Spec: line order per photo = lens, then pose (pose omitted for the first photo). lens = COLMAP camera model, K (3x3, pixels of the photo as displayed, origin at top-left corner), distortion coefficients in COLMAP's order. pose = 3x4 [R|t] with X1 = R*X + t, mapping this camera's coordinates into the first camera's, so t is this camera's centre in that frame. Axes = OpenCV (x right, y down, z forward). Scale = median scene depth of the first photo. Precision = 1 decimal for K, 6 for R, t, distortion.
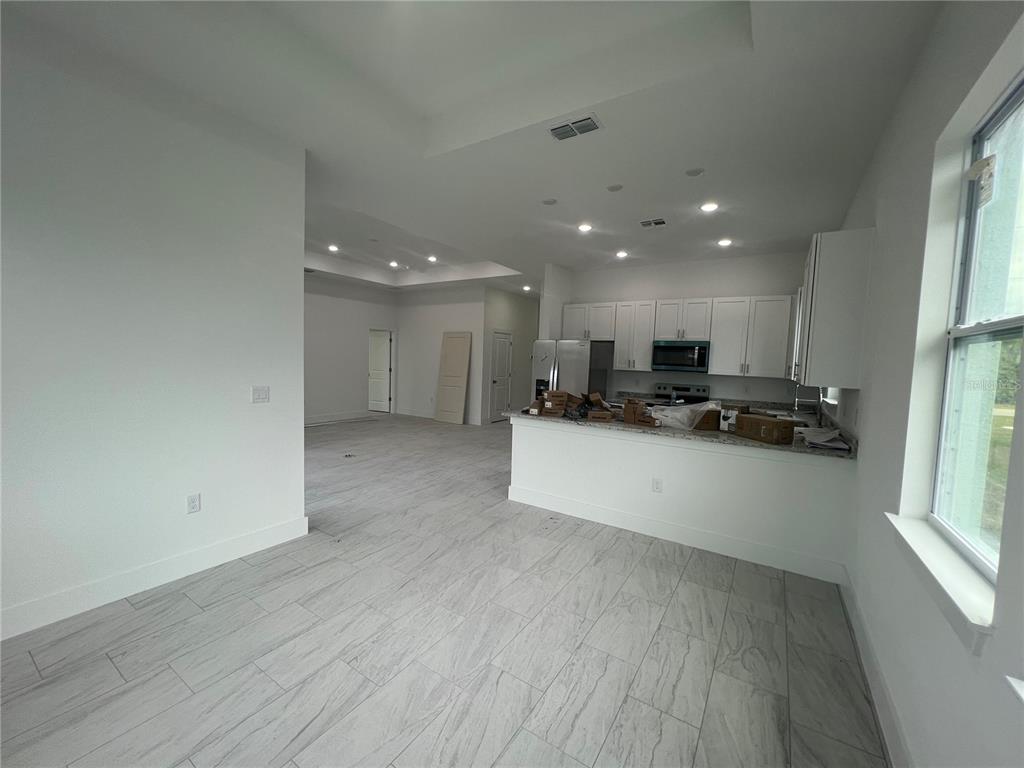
lens RADIAL K [[411.3, 0, 511.7], [0, 411.3, 388.3], [0, 0, 1]] dist [-0.001978, 0.000383]
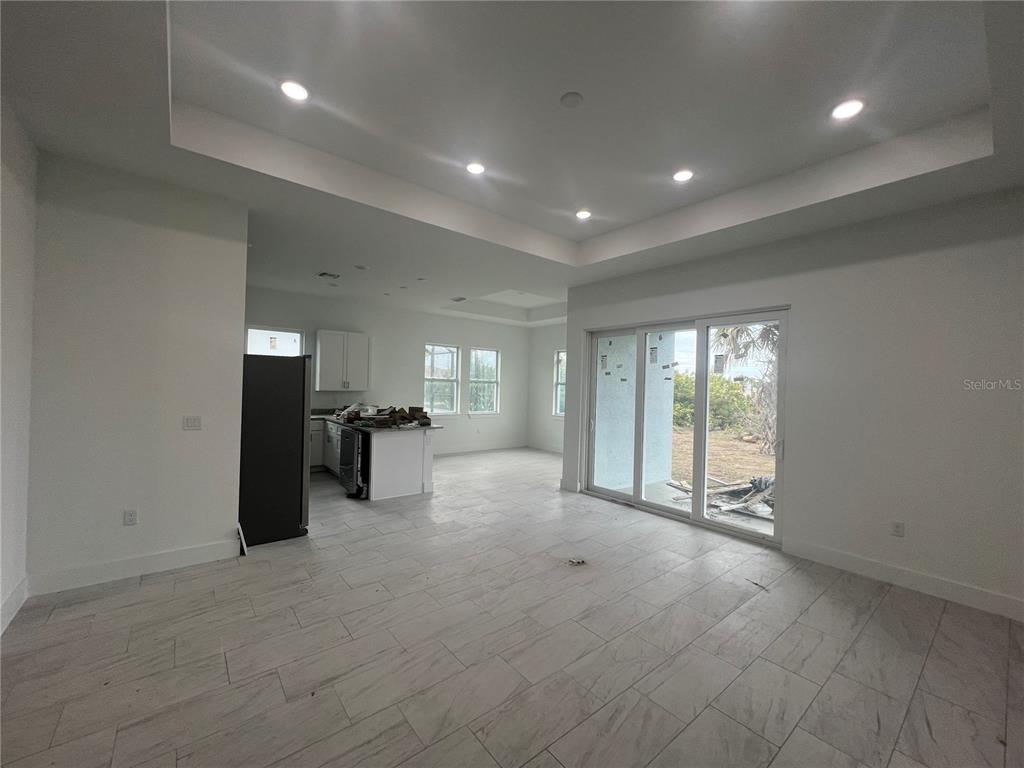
lens RADIAL K [[411.3, 0, 514.7], [0, 411.3, 382.5], [0, 0, 1]] dist [-0.001978, 0.000383]
pose [[-0.950756, -0.057210, 0.304616, -0.511797], [-0.038636, 0.997027, 0.066663, -0.147024], [-0.307524, 0.051611, -0.950140, 1.716214]]
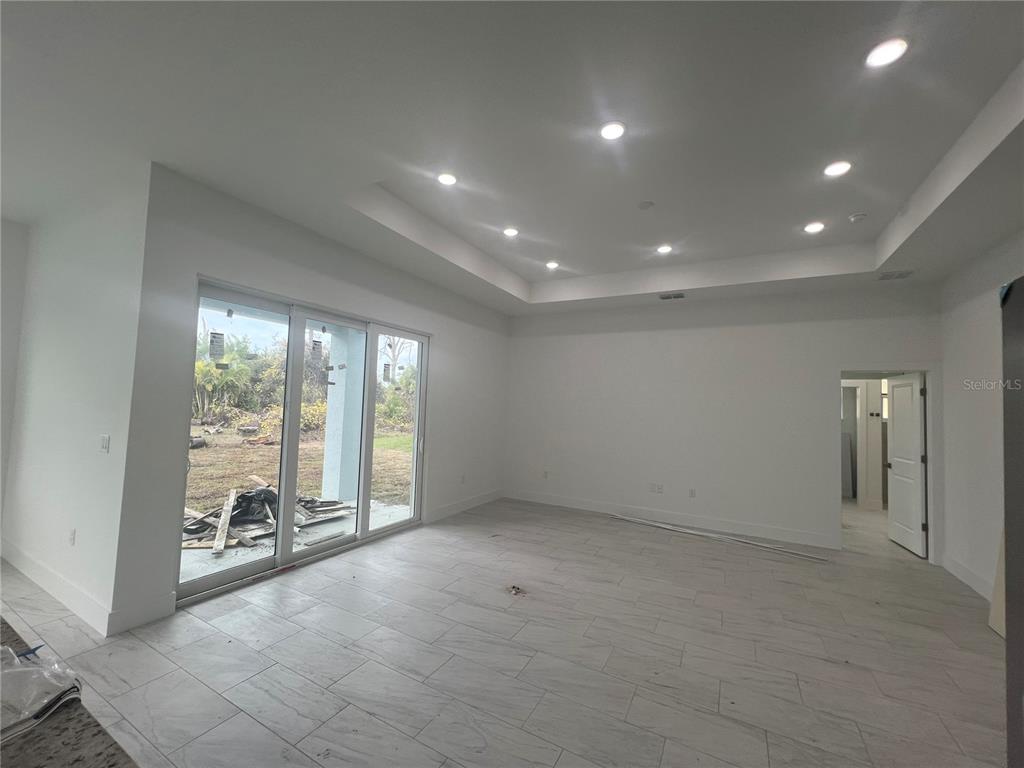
lens RADIAL K [[411.3, 0, 507.0], [0, 411.3, 382.4], [0, 0, 1]] dist [-0.001978, 0.000383]
pose [[0.077329, -0.087755, -0.993136, 0.216352], [-0.104849, 0.989879, -0.095631, -0.070209], [0.991477, 0.111524, 0.067345, 0.988410]]
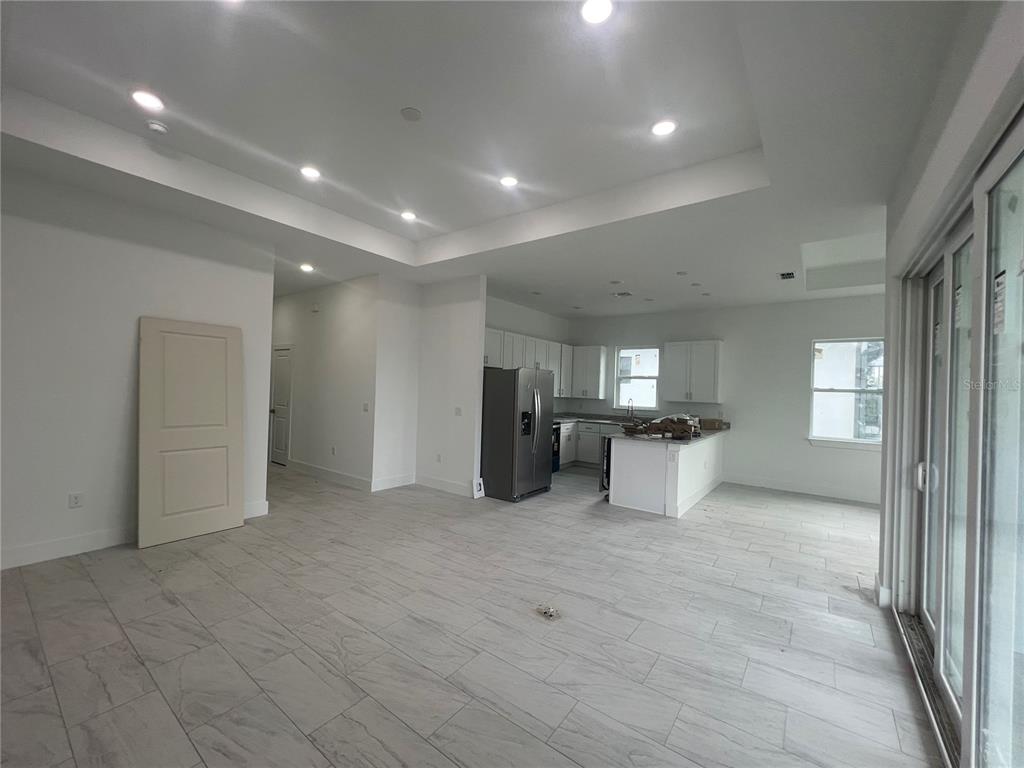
lens RADIAL K [[411.3, 0, 509.3], [0, 411.3, 384.0], [0, 0, 1]] dist [-0.001978, 0.000383]
pose [[0.067924, -0.020257, 0.997485, -0.920994], [0.040729, 0.999017, 0.017514, -0.111175], [-0.996859, 0.039437, 0.068682, 1.080478]]
